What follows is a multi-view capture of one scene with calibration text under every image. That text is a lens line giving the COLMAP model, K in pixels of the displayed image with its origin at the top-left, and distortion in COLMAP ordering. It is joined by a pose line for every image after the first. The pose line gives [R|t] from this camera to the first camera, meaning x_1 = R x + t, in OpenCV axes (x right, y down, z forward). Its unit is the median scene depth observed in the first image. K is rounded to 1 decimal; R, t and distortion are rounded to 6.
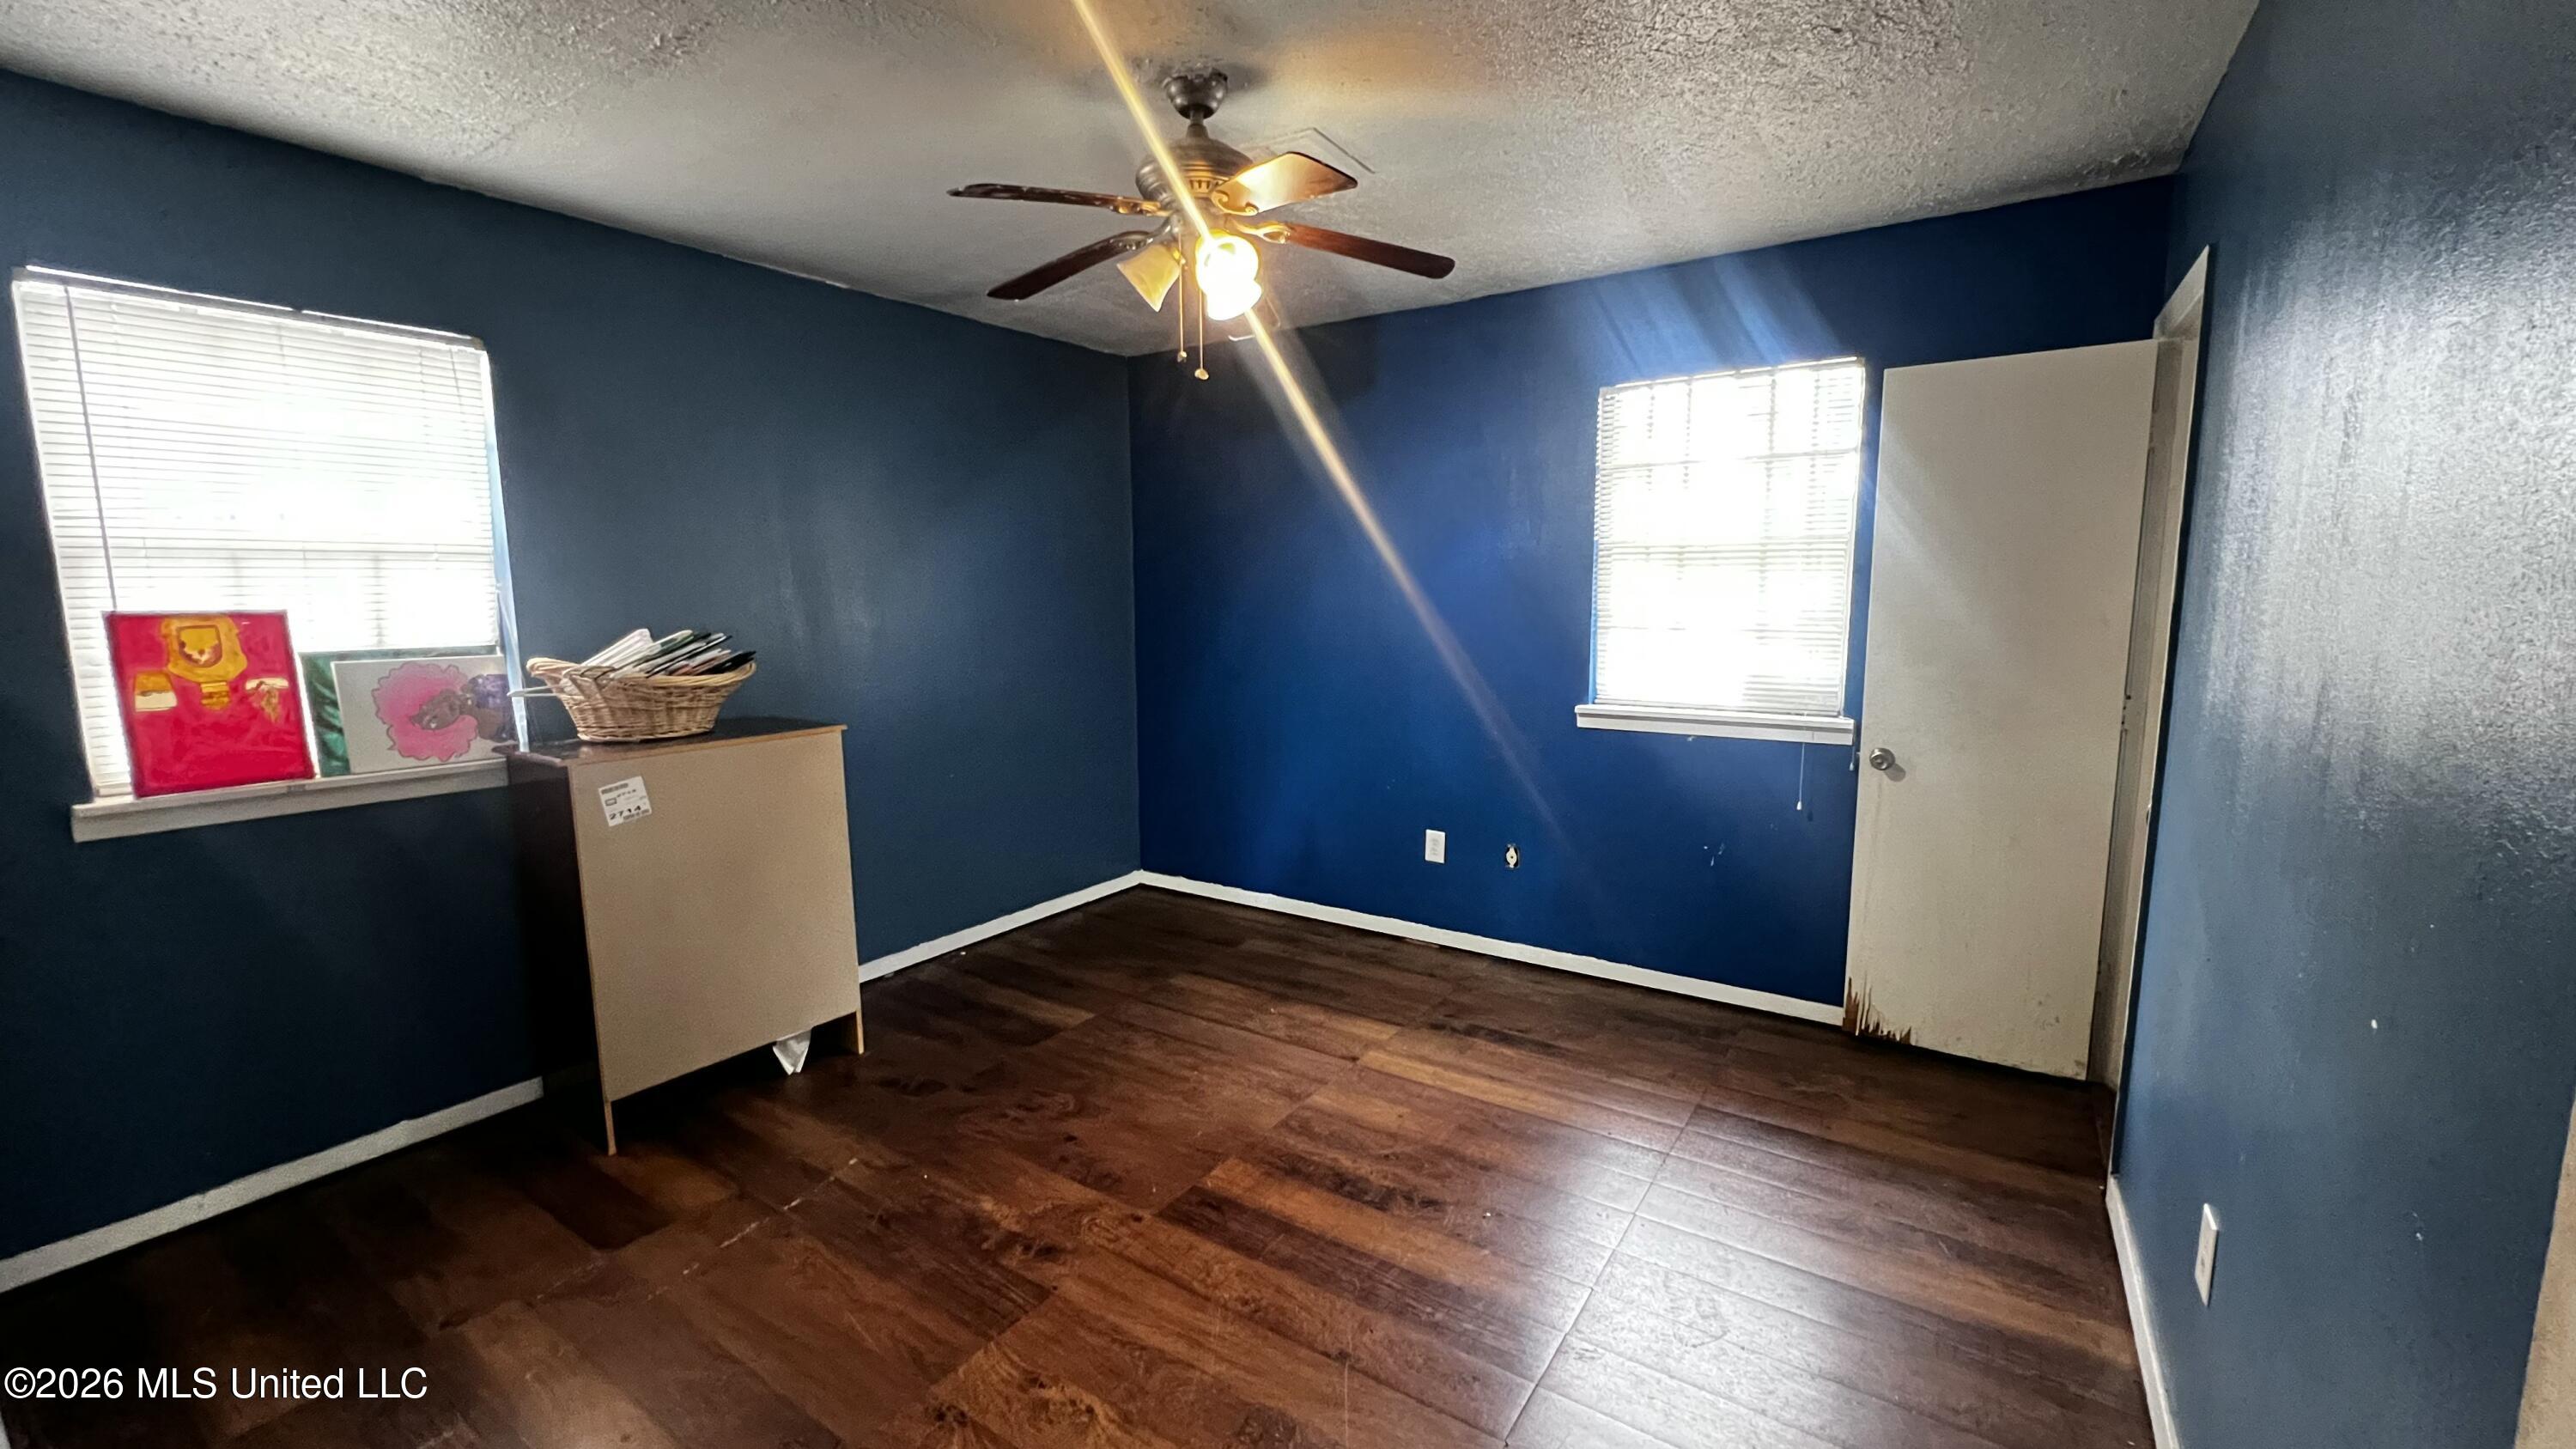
lens RADIAL K [[1036.9, 0, 1285.2], [0, 1036.9, 723.6], [0, 0, 1]] dist [0.003157, 0.000276]
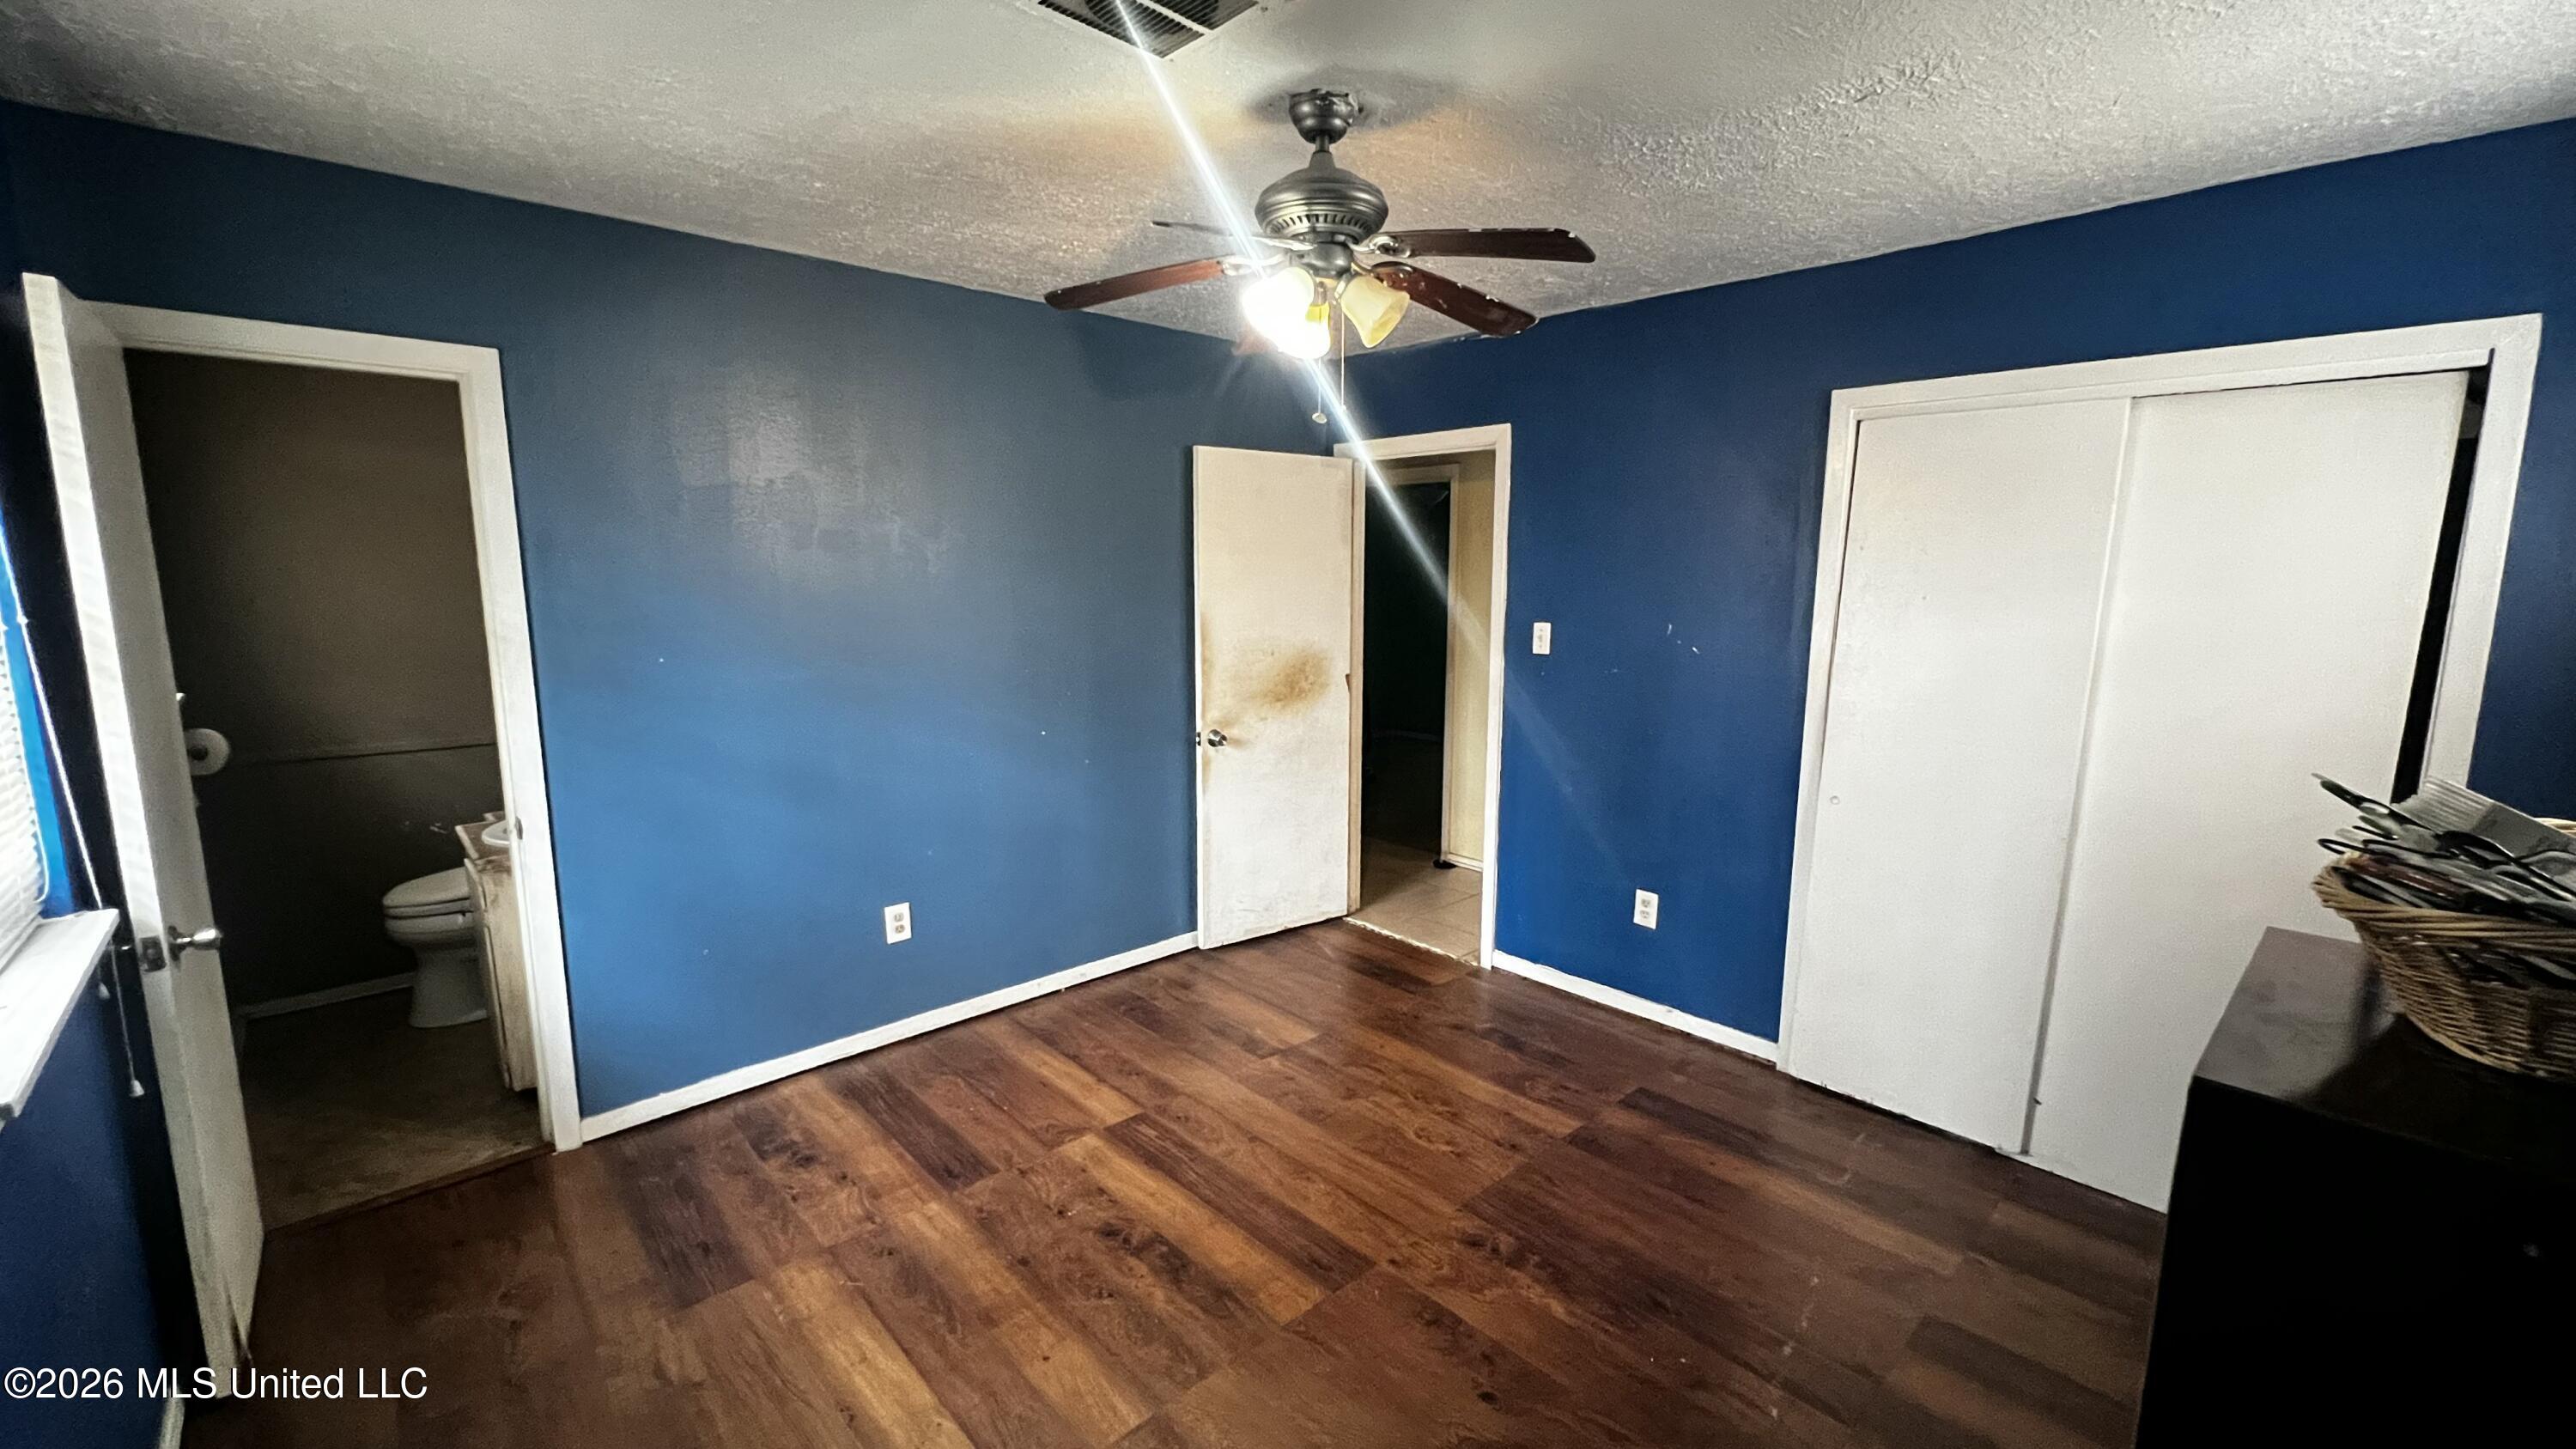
lens RADIAL K [[1036.9, 0, 1279.0], [0, 1036.9, 729.3], [0, 0, 1]] dist [0.003157, 0.000276]
pose [[-0.974239, -0.032714, 0.223132, -0.240443], [0.032683, 0.958496, 0.283227, -0.306282], [-0.223136, 0.283224, -0.932735, 1.806571]]
